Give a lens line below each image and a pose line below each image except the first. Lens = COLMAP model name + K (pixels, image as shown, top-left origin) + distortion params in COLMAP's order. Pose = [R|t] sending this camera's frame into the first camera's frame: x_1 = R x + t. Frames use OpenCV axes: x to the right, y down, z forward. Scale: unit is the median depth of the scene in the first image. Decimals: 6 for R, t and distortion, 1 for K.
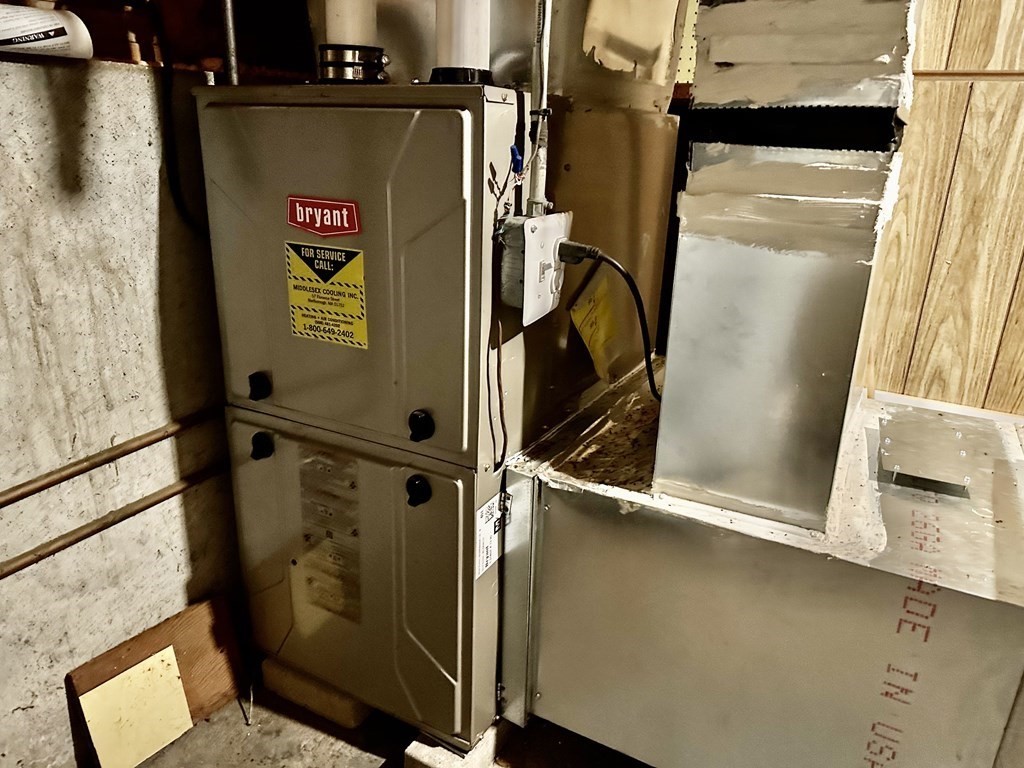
lens RADIAL K [[728.3, 0, 512.0], [0, 728.3, 384.0], [0, 0, 1]] dist [0.046376, -0.055760]
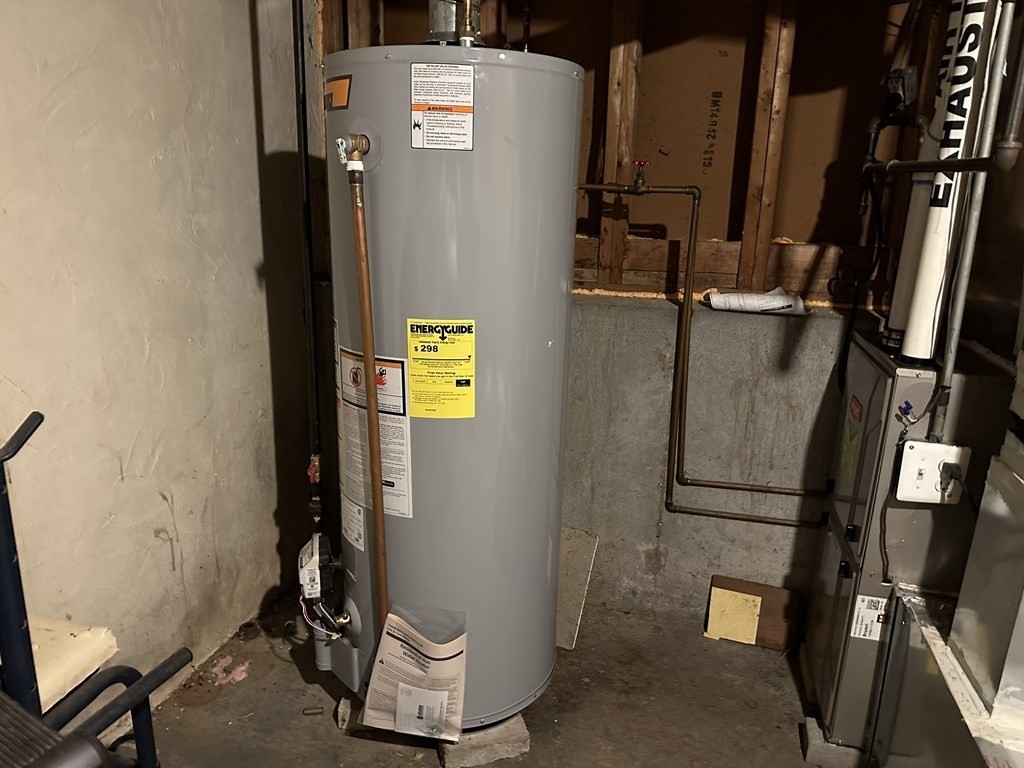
lens RADIAL K [[728.3, 0, 512.0], [0, 728.3, 384.0], [0, 0, 1]] dist [0.046376, -0.055760]
pose [[0.243331, 0.229847, -0.942317, 1.168307], [-0.335858, 0.931382, 0.140452, -0.233286], [0.909939, 0.282308, 0.303830, -0.357332]]
